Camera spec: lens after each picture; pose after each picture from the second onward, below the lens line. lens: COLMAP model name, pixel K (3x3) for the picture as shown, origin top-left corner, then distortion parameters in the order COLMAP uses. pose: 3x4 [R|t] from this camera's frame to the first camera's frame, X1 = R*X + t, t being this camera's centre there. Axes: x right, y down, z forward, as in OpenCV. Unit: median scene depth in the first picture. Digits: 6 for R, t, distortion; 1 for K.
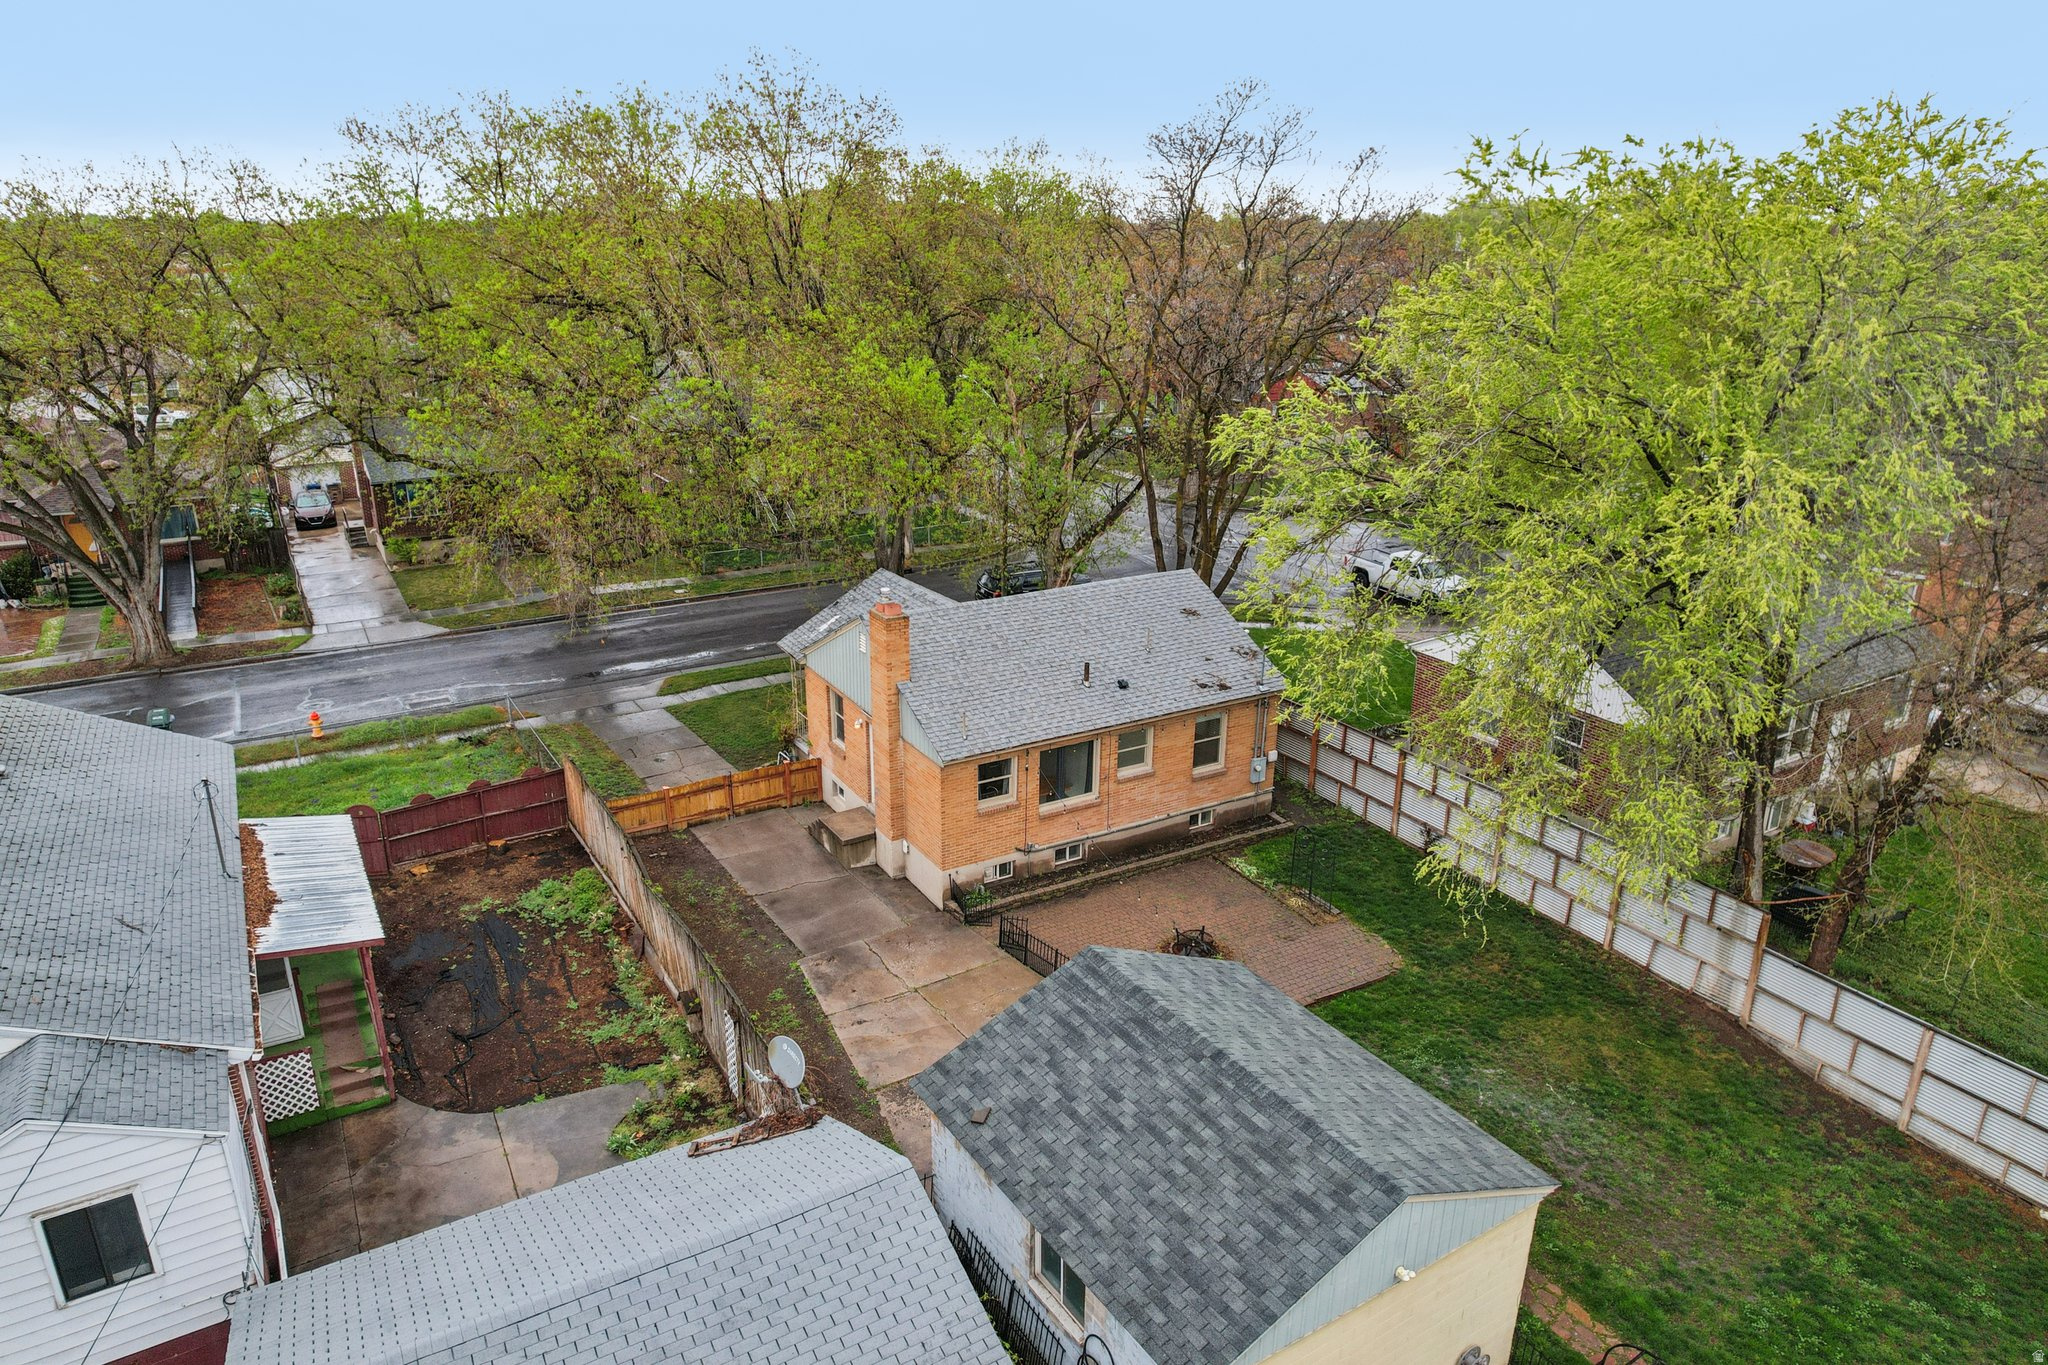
lens RADIAL K [[1327.4, 0, 1024.0], [0, 1327.4, 682.5], [0, 0, 1]] dist [-0.071214, 0.064814]
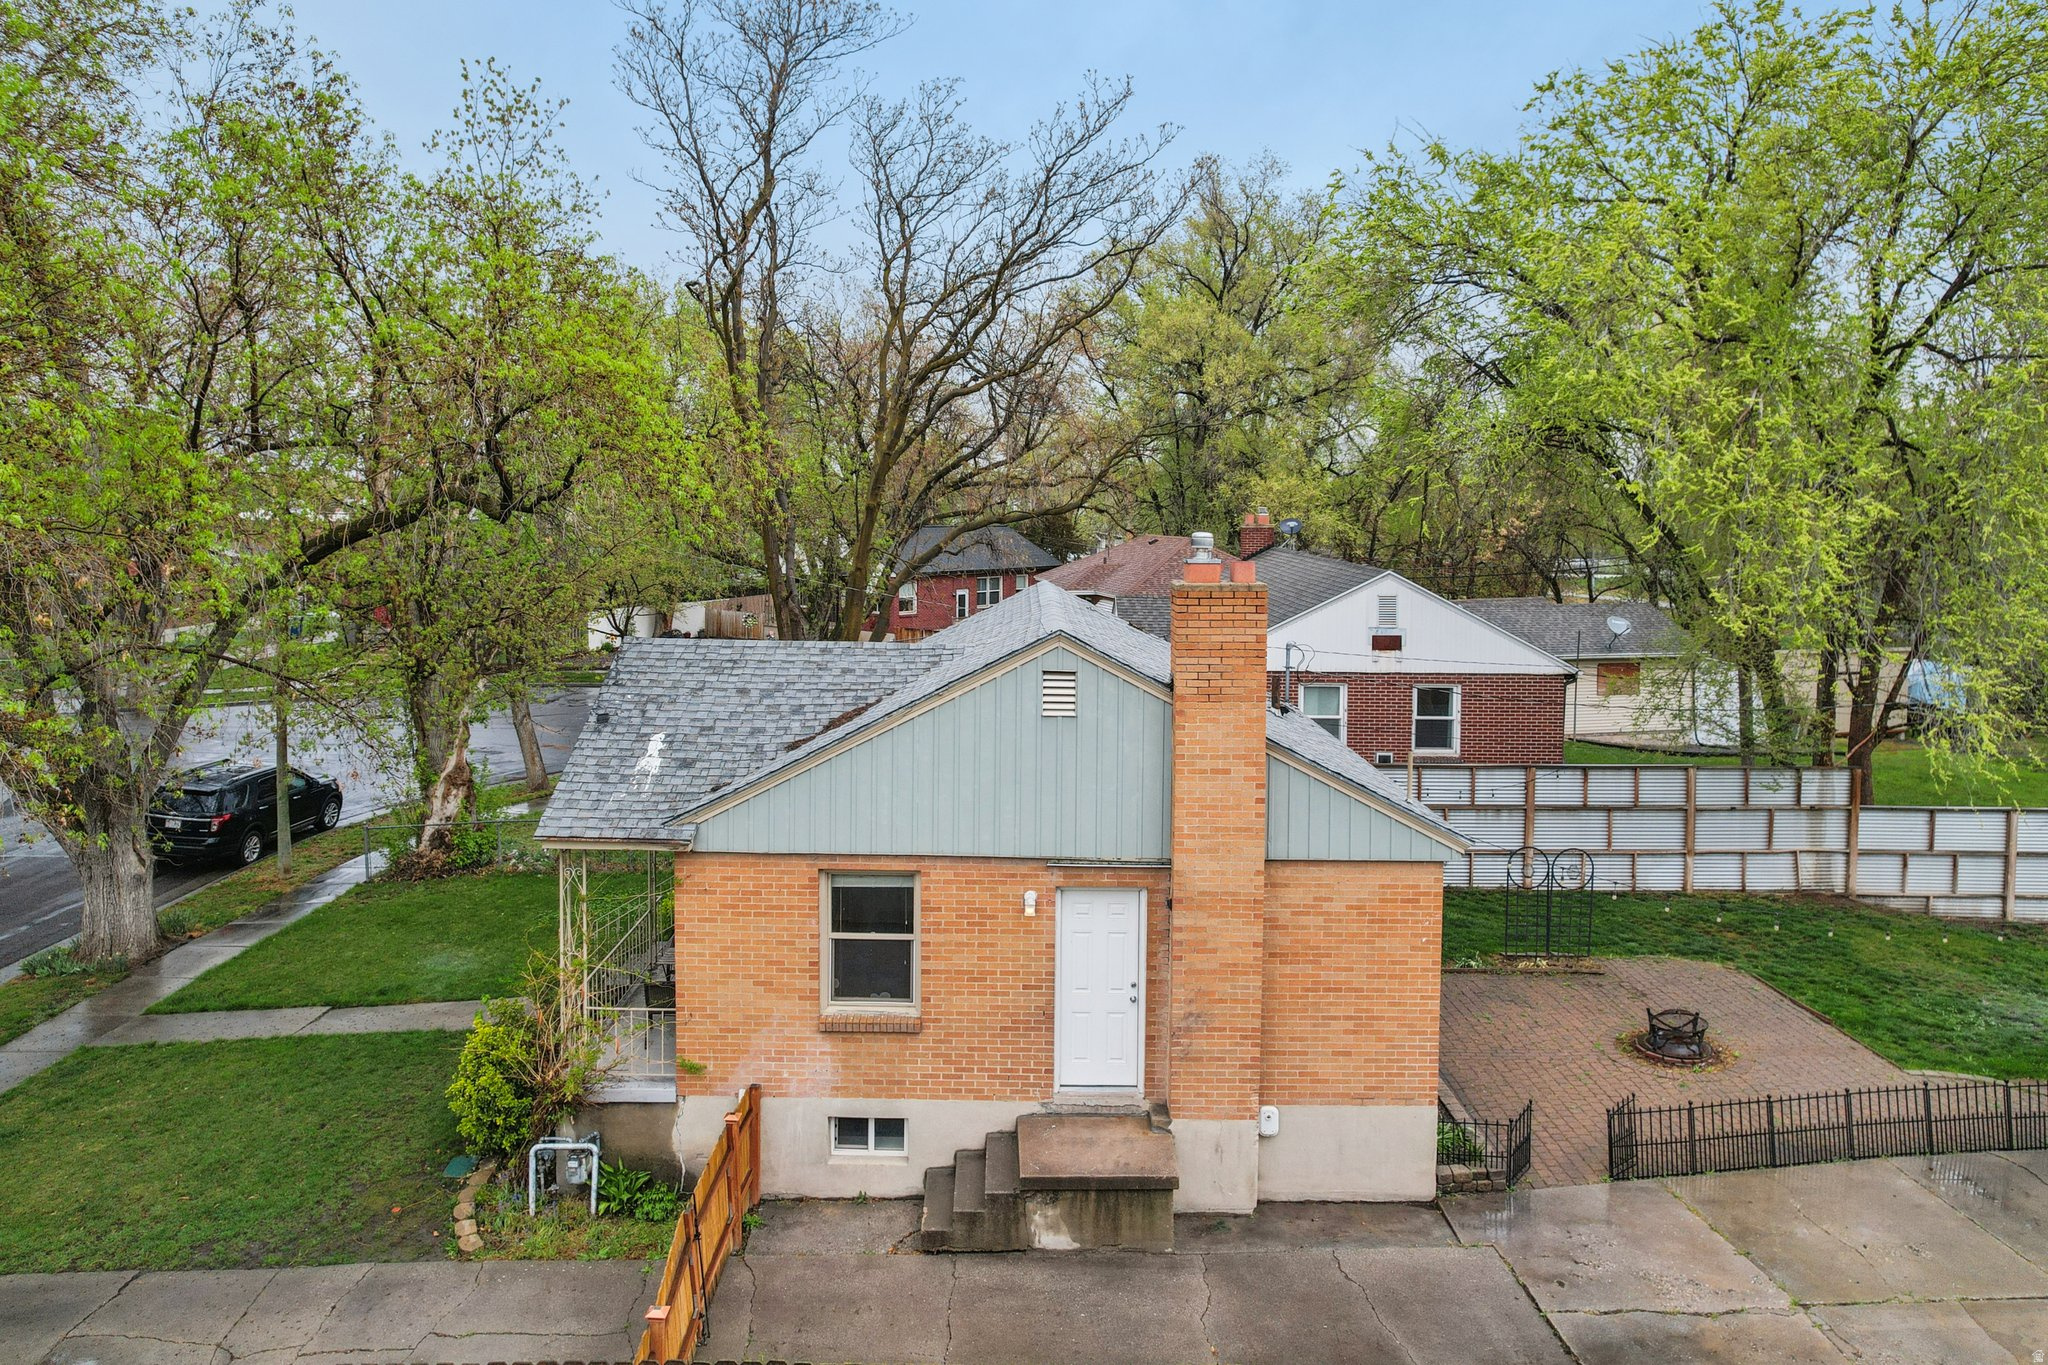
lens RADIAL K [[1371.7, 0, 1014.6], [0, 1371.7, 565.3], [0, 0, 1]] dist [-0.038877, 0.000584]
pose [[0.507272, -0.042132, 0.860755, -0.519045], [0.279736, 0.952770, -0.118222, -0.022634], [-0.815121, 0.300755, 0.495100, 0.796512]]
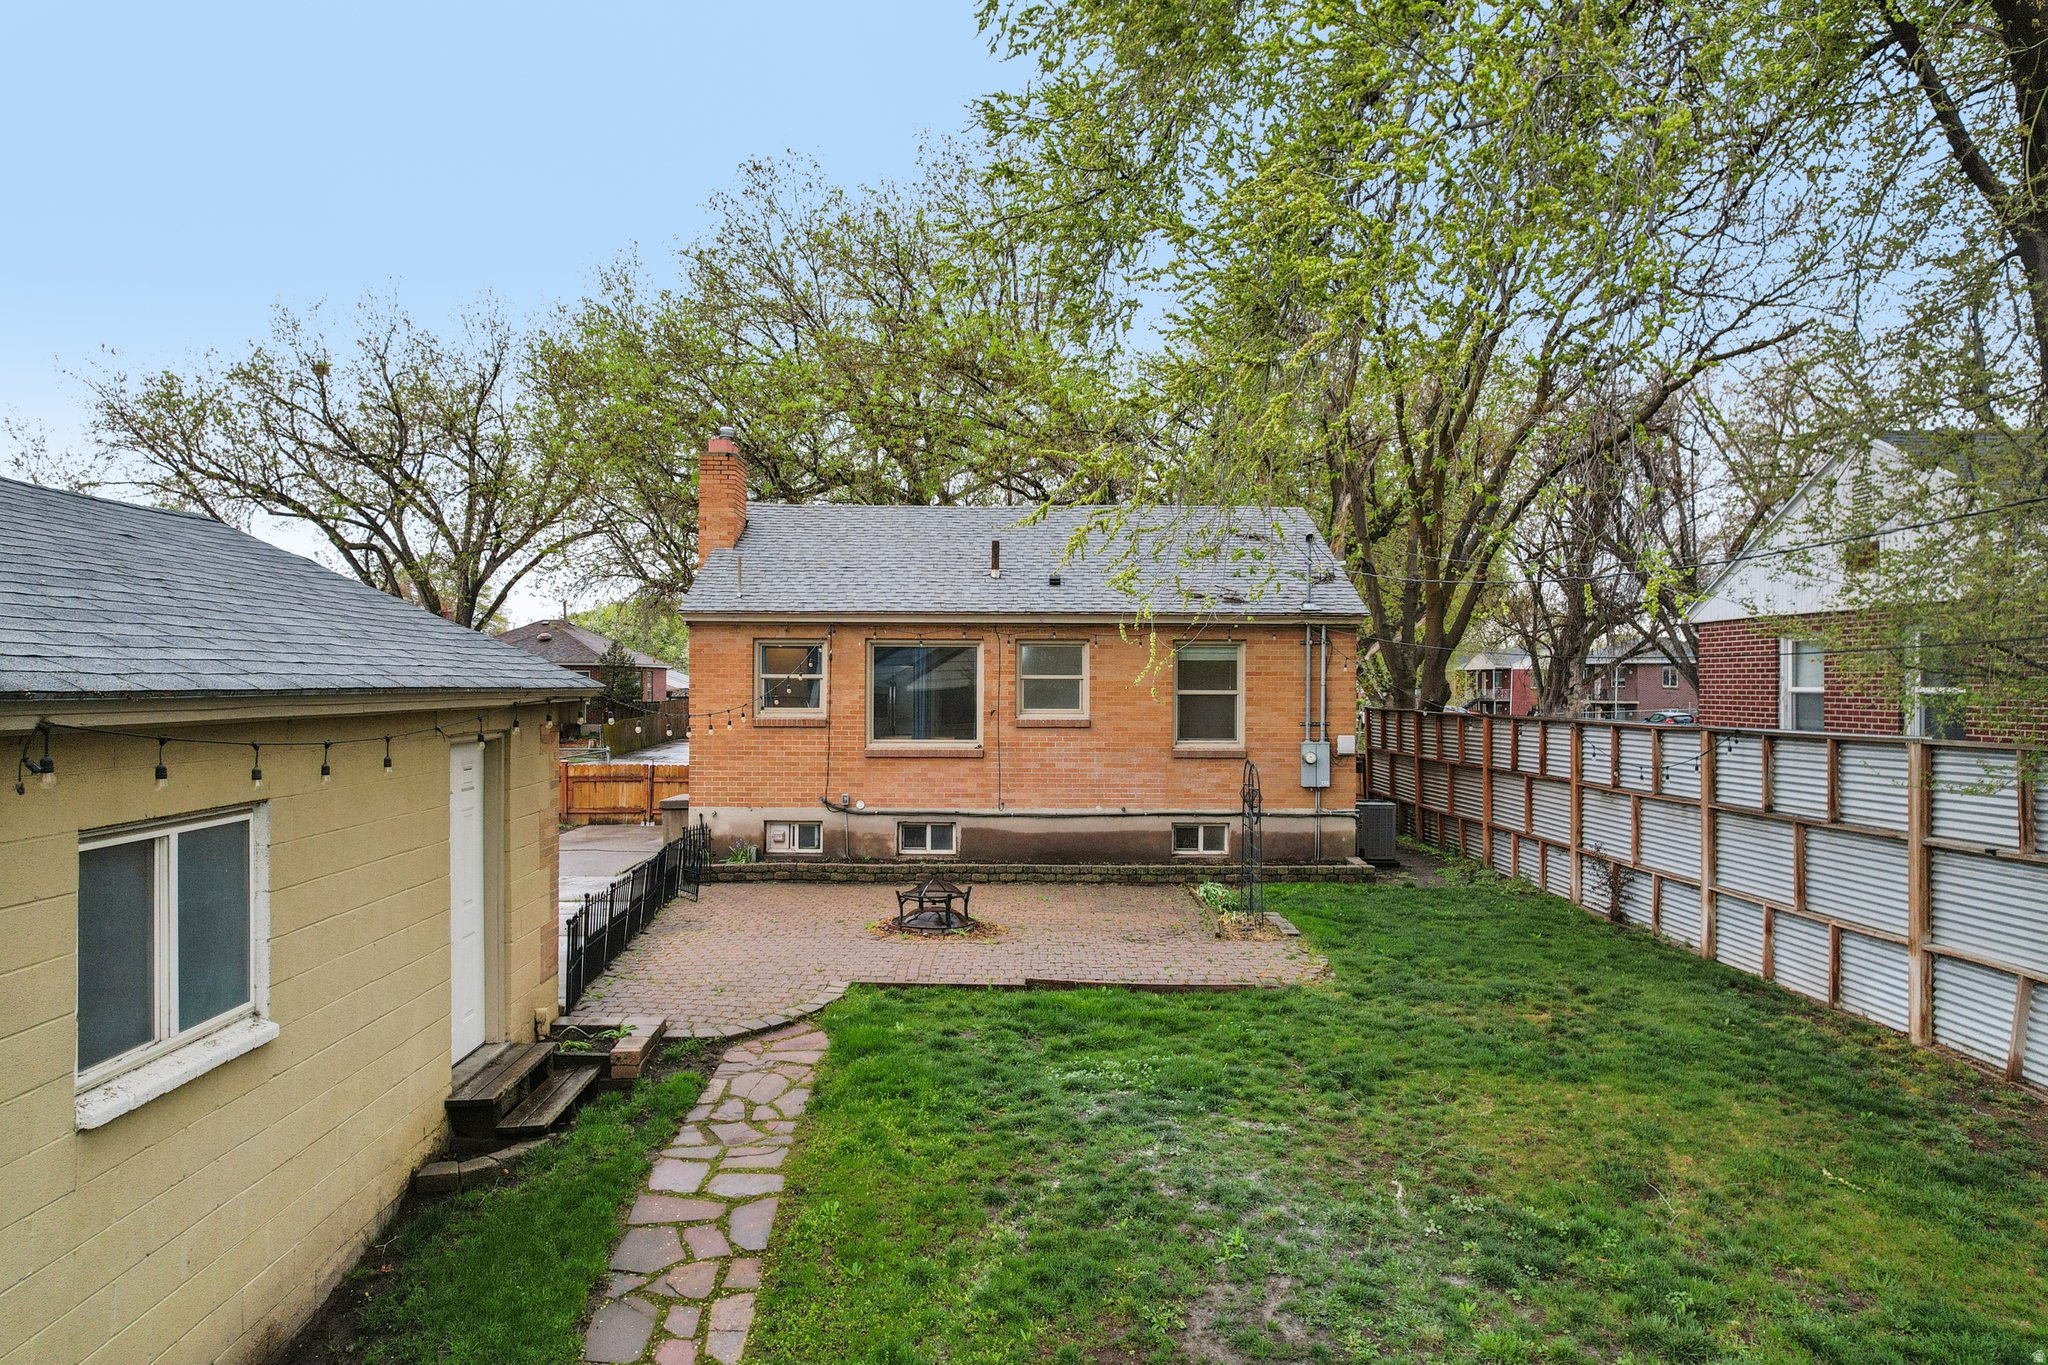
lens RADIAL K [[1327.4, 0, 1024.0], [0, 1327.4, 682.5], [0, 0, 1]] dist [-0.071214, 0.064814]
pose [[0.866851, -0.006831, -0.498521, 0.381172], [-0.162462, 0.941460, -0.295396, 0.238794], [0.471356, 0.337055, 0.814995, 0.514402]]
